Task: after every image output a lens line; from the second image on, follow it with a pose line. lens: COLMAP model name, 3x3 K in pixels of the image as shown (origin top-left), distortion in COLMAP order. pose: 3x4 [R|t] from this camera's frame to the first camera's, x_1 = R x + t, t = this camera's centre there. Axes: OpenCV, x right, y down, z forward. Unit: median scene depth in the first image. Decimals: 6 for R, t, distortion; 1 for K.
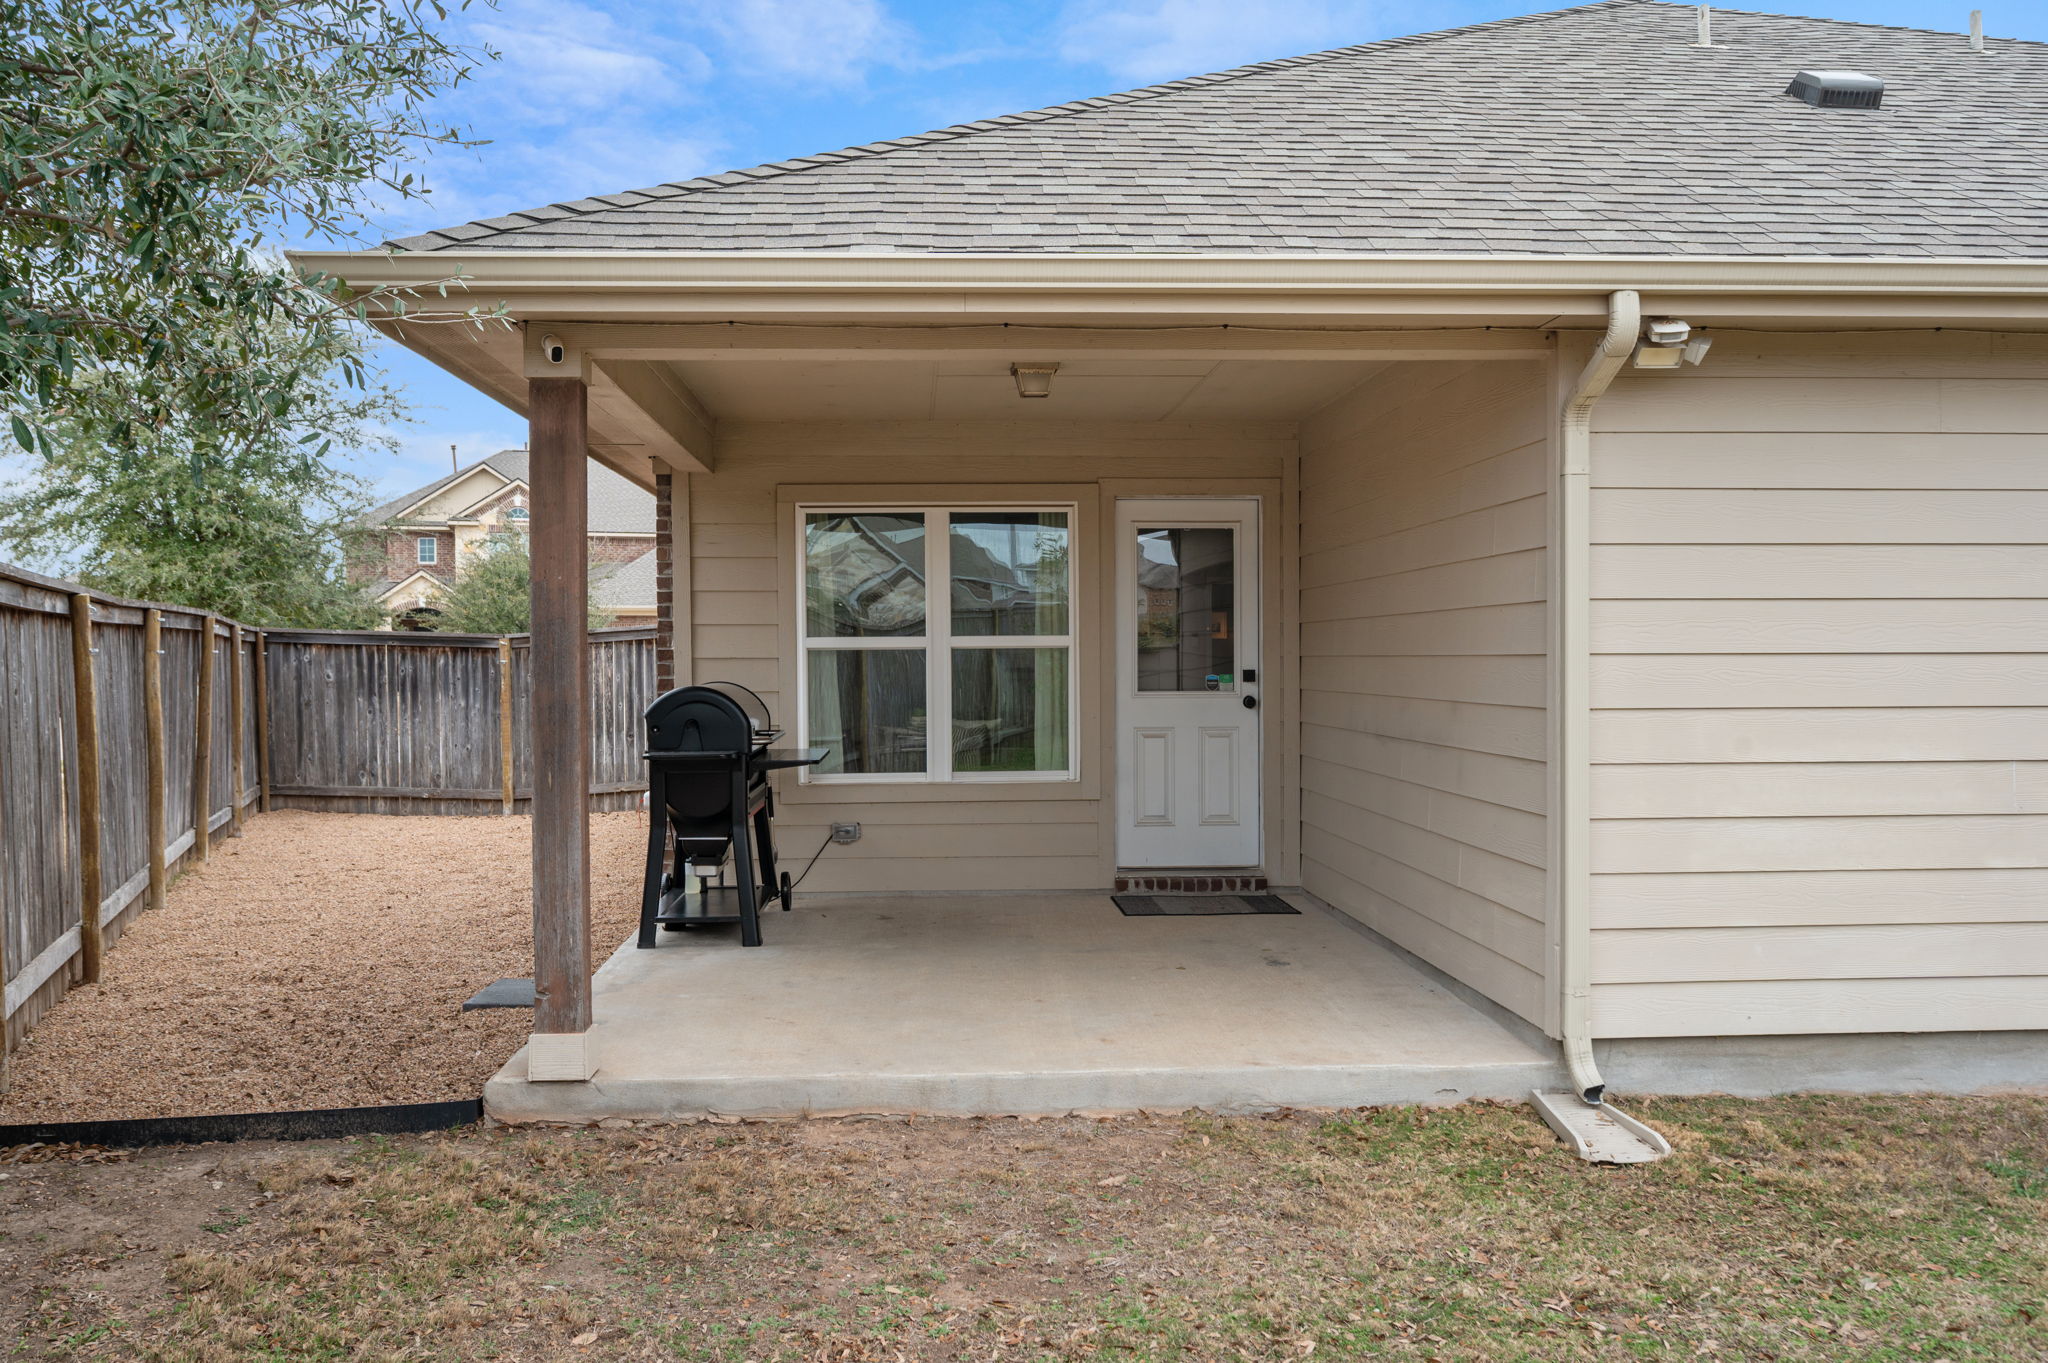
lens RADIAL K [[1543.4, 0, 1022.7], [0, 1543.4, 645.5], [0, 0, 1]] dist [0.005015, 0.001364]
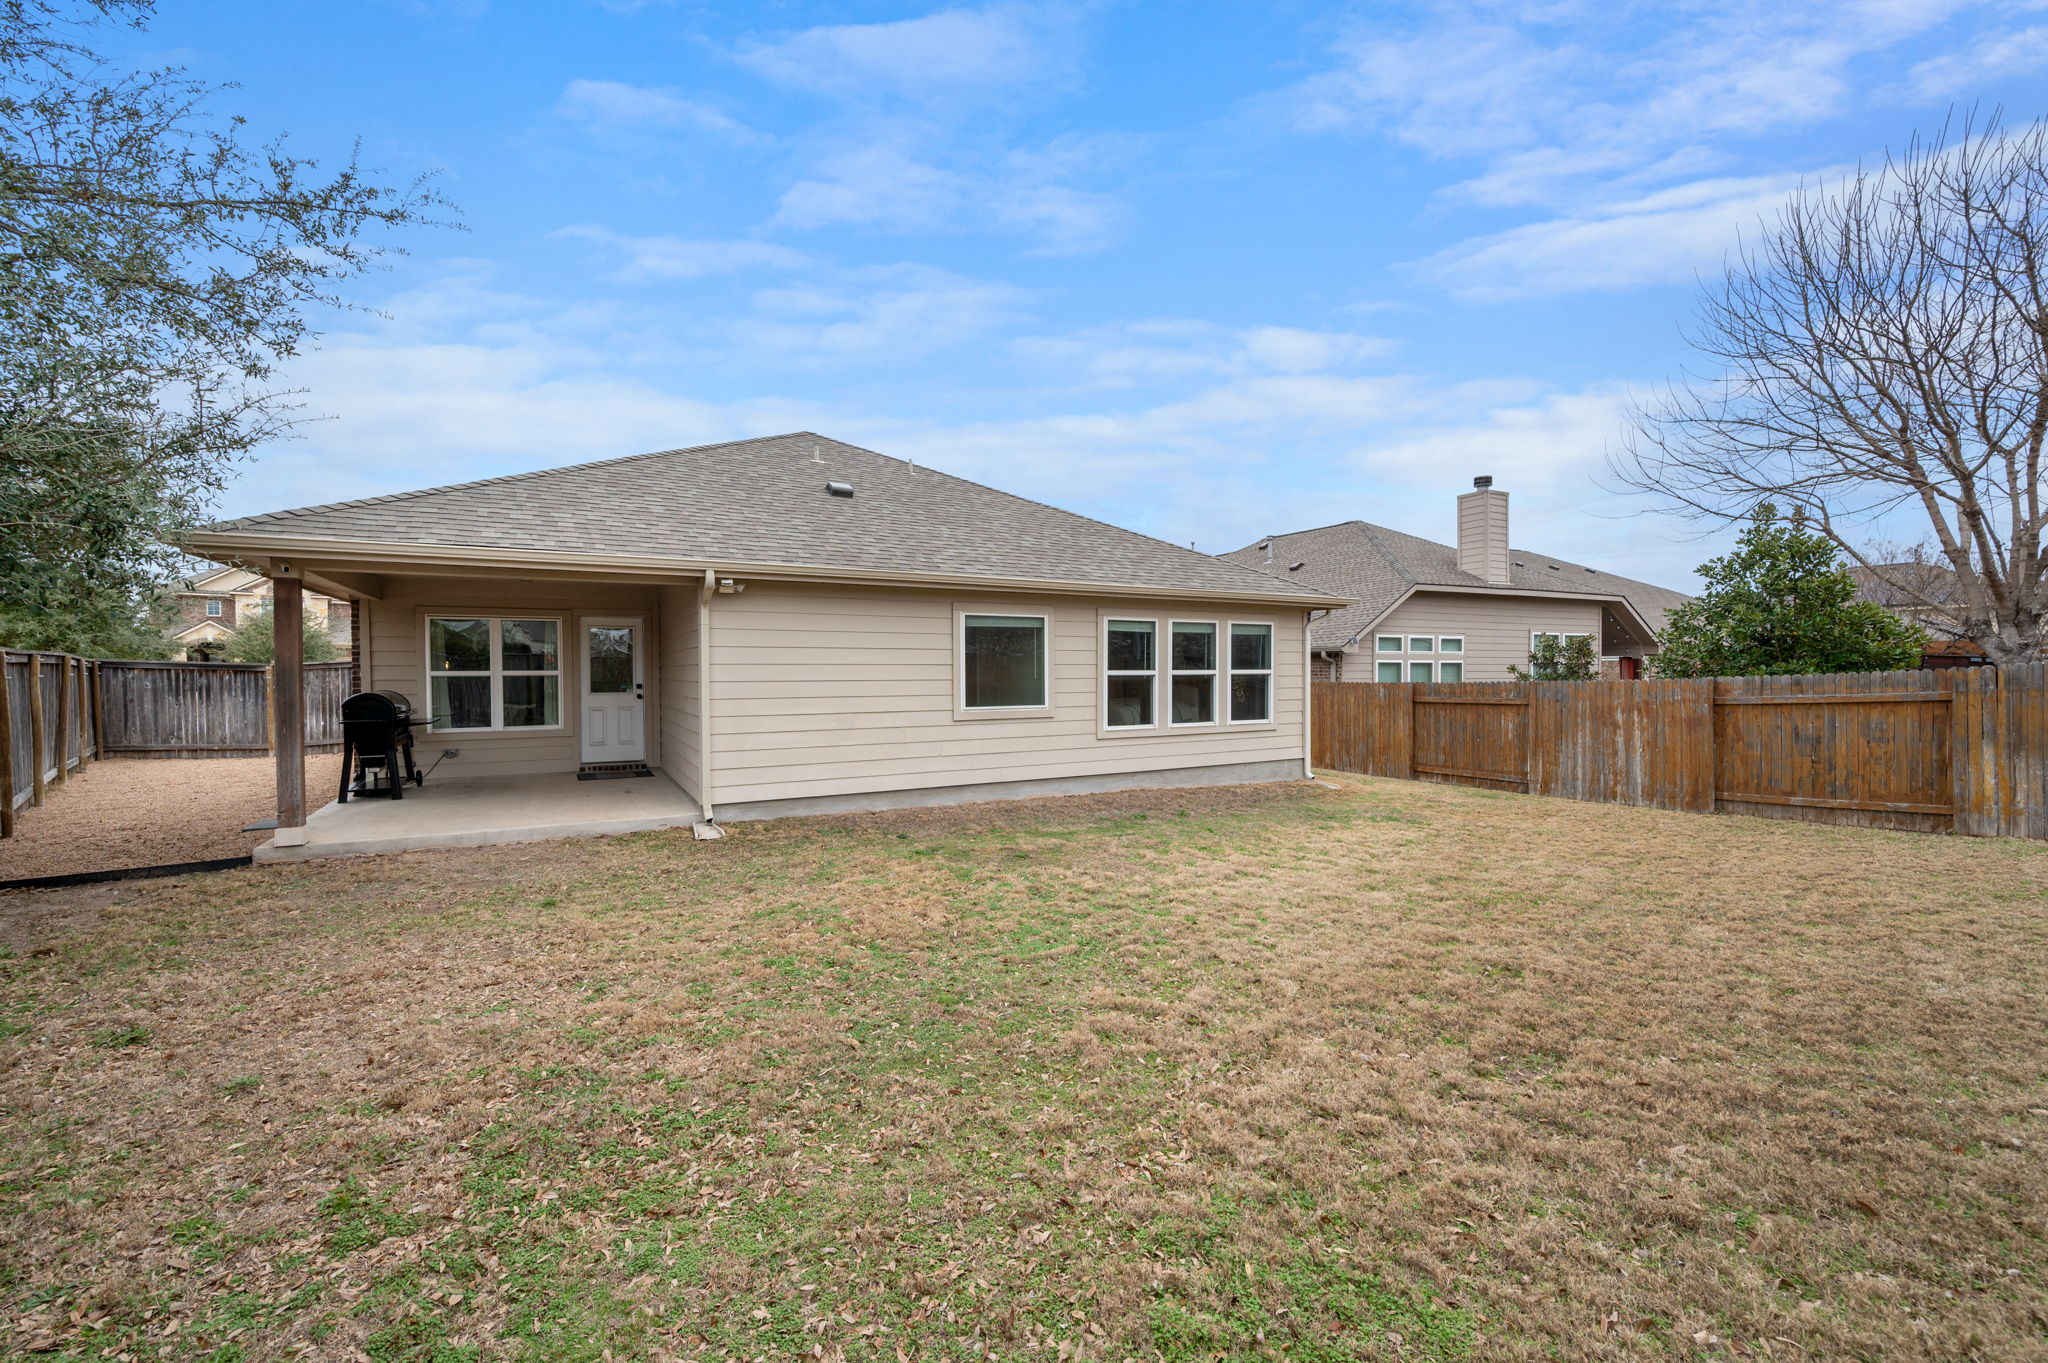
lens RADIAL K [[818.3, 0, 1028.4], [0, 818.3, 674.0], [0, 0, 1]] dist [0.000887, 0.000638]
pose [[0.914409, 0.000846, 0.404790, 0.188090], [-0.007418, 0.999865, 0.014666, -0.025733], [-0.404723, -0.016414, 0.914292, -0.513298]]
